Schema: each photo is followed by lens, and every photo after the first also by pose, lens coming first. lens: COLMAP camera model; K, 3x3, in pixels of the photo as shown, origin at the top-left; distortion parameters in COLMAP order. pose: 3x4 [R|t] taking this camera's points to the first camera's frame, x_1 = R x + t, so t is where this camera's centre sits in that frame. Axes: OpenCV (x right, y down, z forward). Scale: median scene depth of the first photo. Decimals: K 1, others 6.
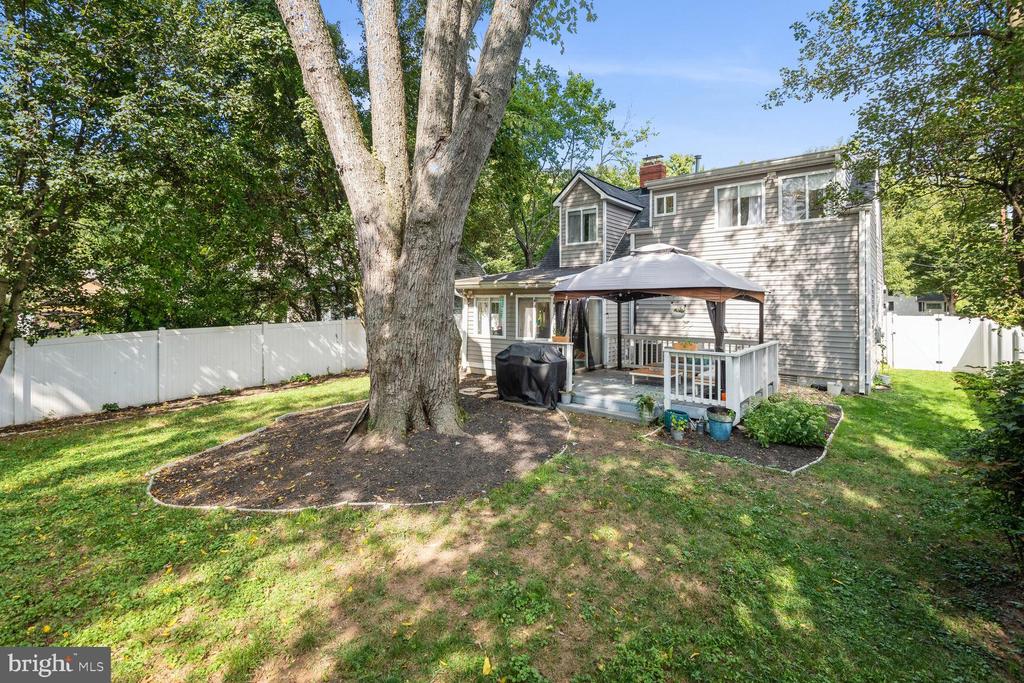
lens RADIAL K [[461.5, 0, 513.9], [0, 461.5, 301.3], [0, 0, 1]] dist [-0.002177, -0.000371]
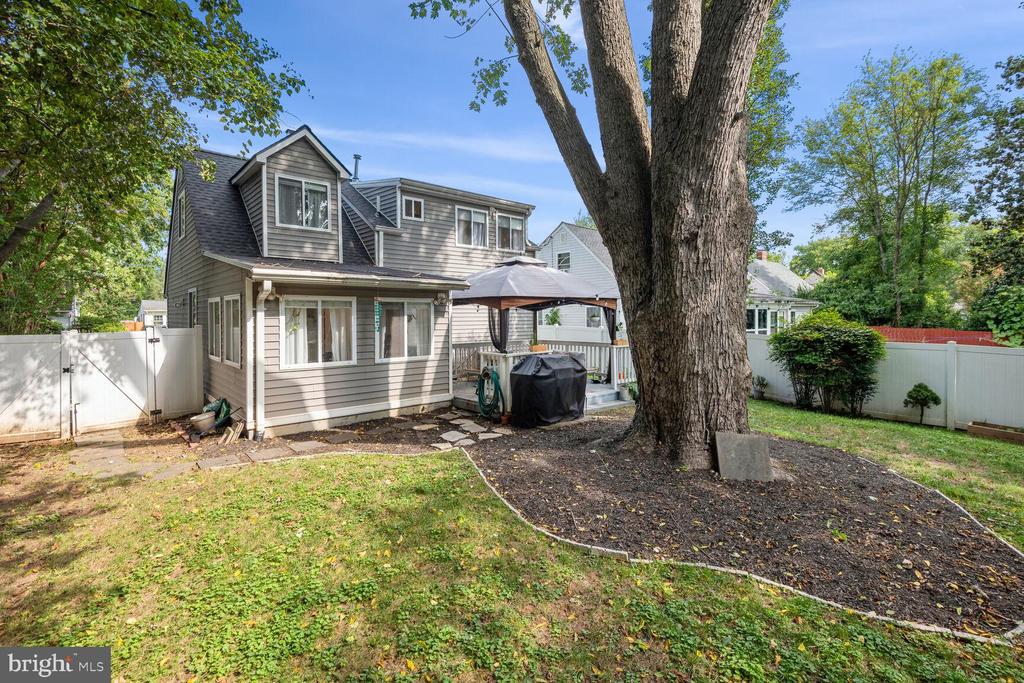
lens RADIAL K [[467.0, 0, 512.5], [0, 467.0, 321.7], [0, 0, 1]] dist [0.020530, 0.000011]
pose [[0.173456, -0.013607, 0.984748, -0.633120], [-0.000584, 0.999903, 0.013919, 0.011851], [-0.984842, -0.002989, 0.173431, 0.671062]]
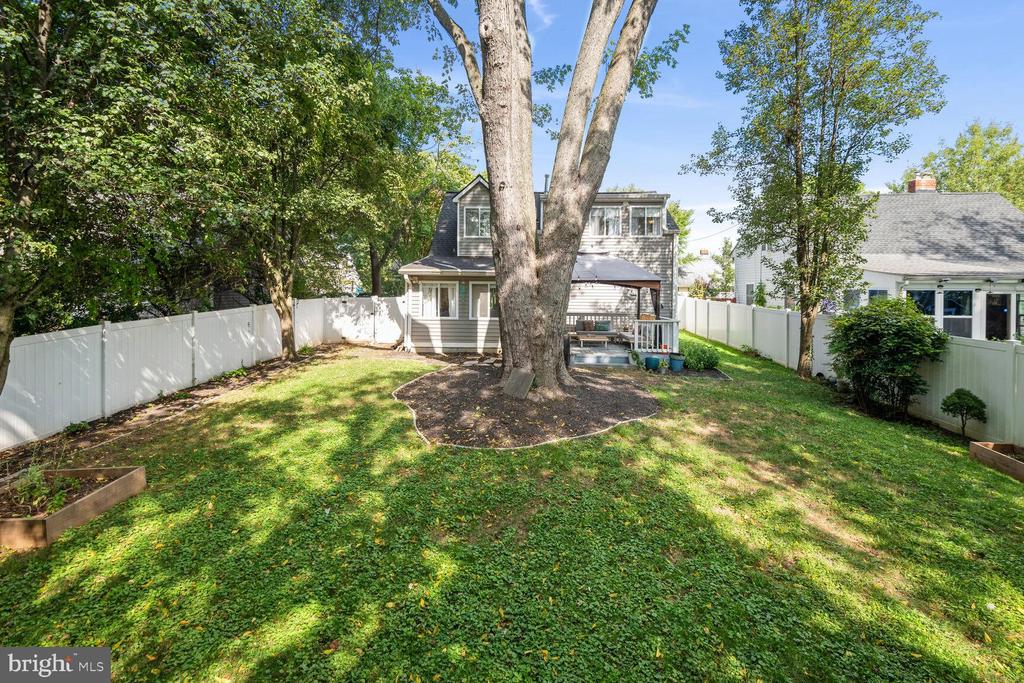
lens RADIAL K [[475.2, 0, 509.5], [0, 475.2, 282.8], [0, 0, 1]] dist [0.000440, 0.000298]
pose [[0.807427, 0.005889, 0.589938, -0.616694], [-0.009647, 0.999948, 0.003222, -0.014862], [-0.589889, -0.008293, 0.807442, -0.033140]]
